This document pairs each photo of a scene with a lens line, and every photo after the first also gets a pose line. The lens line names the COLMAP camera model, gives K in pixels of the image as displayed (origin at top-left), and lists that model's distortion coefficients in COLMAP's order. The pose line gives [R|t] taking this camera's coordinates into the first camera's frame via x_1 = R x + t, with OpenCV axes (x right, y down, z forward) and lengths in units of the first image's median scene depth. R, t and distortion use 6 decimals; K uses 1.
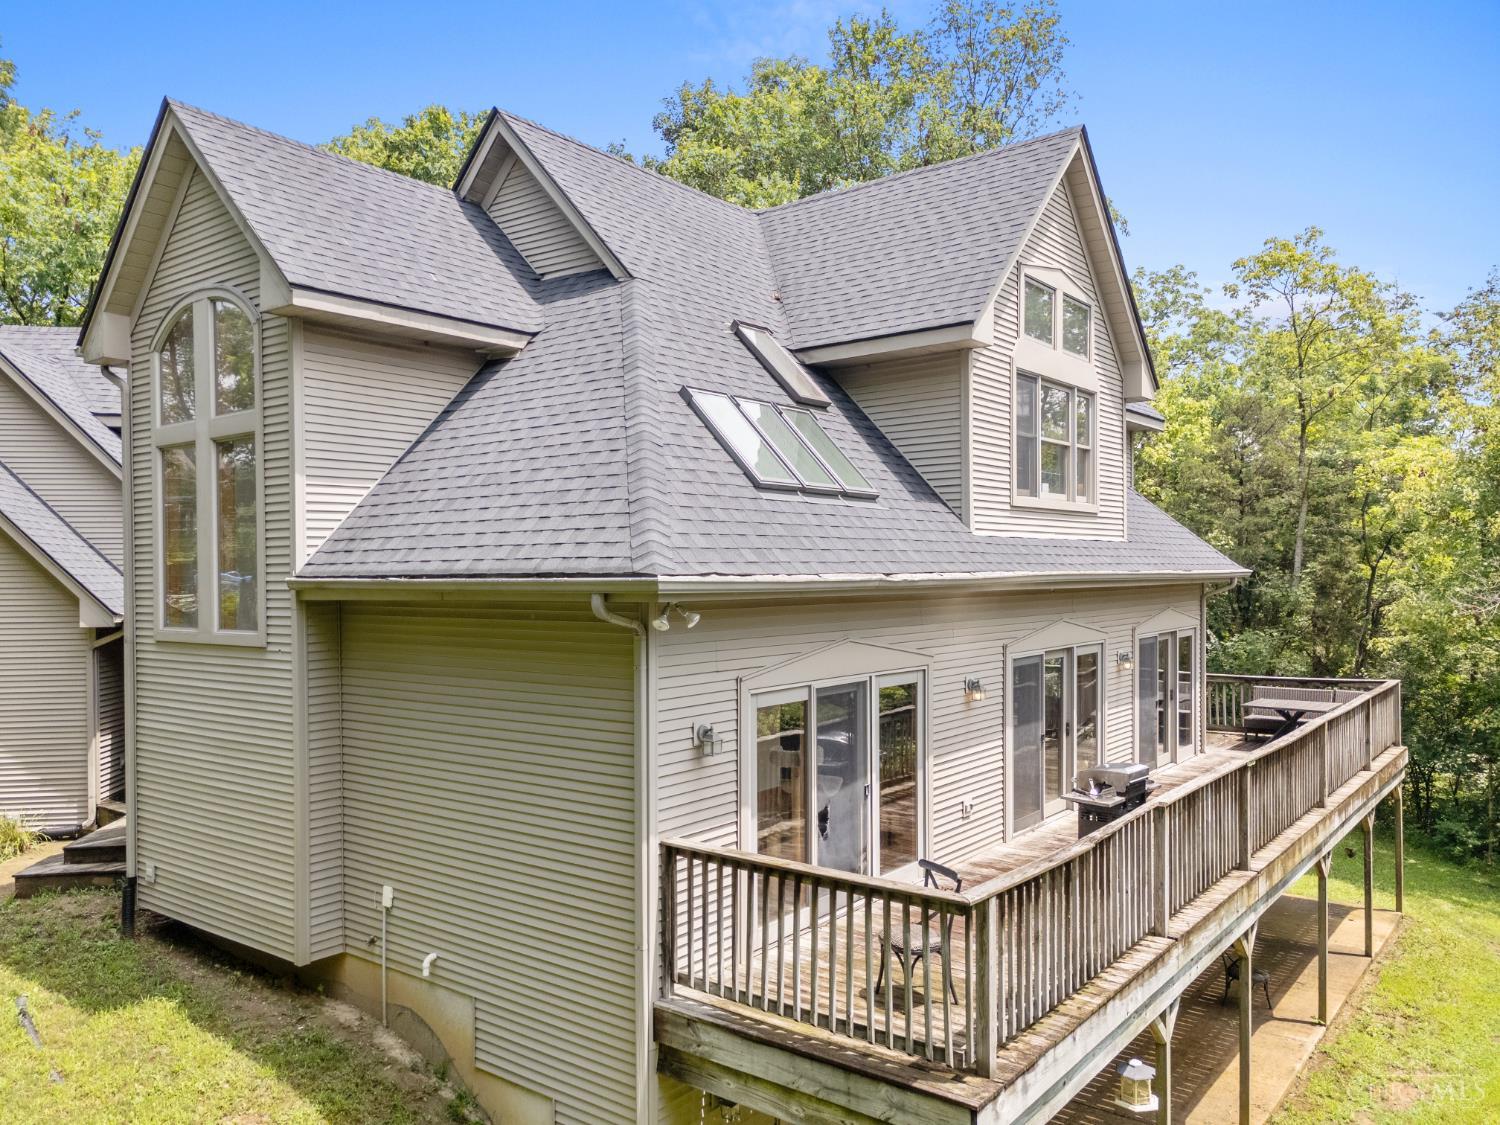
lens RADIAL K [[1129.1, 0, 750.0], [0, 1129.1, 562.5], [0, 0, 1]] dist [-0.032421, -0.003781]
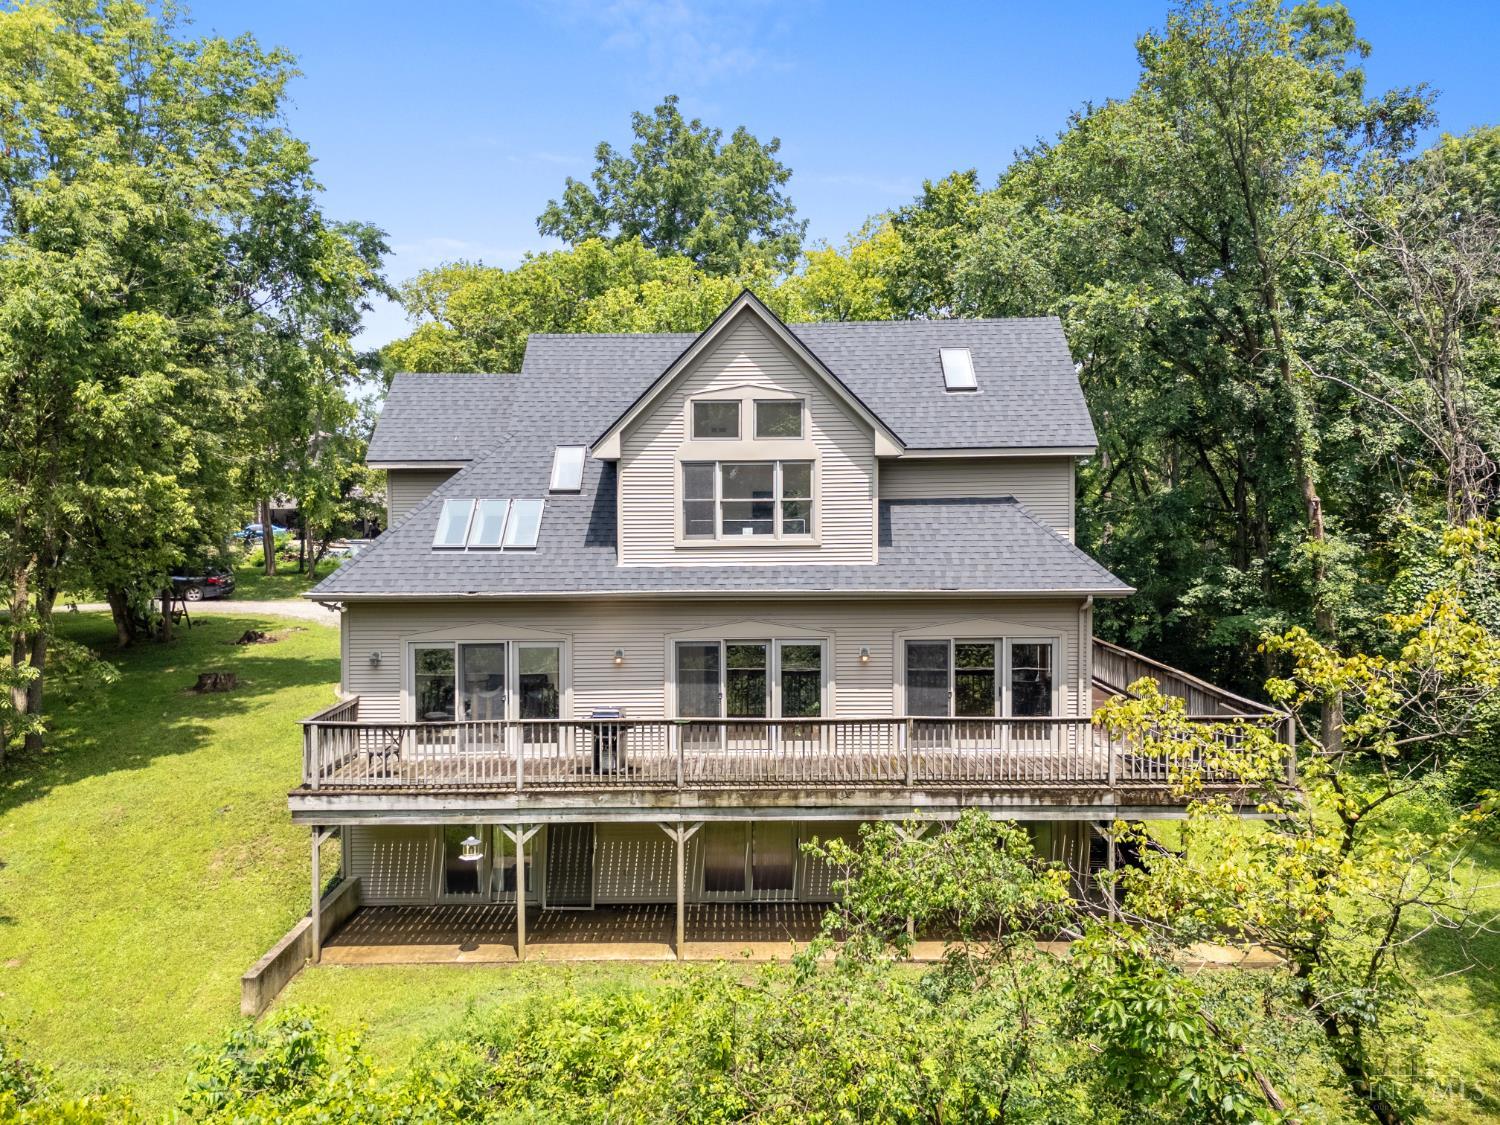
lens RADIAL K [[1129.1, 0, 750.0], [0, 1129.1, 562.5], [0, 0, 1]] dist [-0.032421, -0.003781]
pose [[0.601427, 0.090263, -0.793812, 1.454841], [0.007155, 0.992949, 0.118327, -0.201721], [0.798896, -0.076845, 0.596540, 0.093847]]
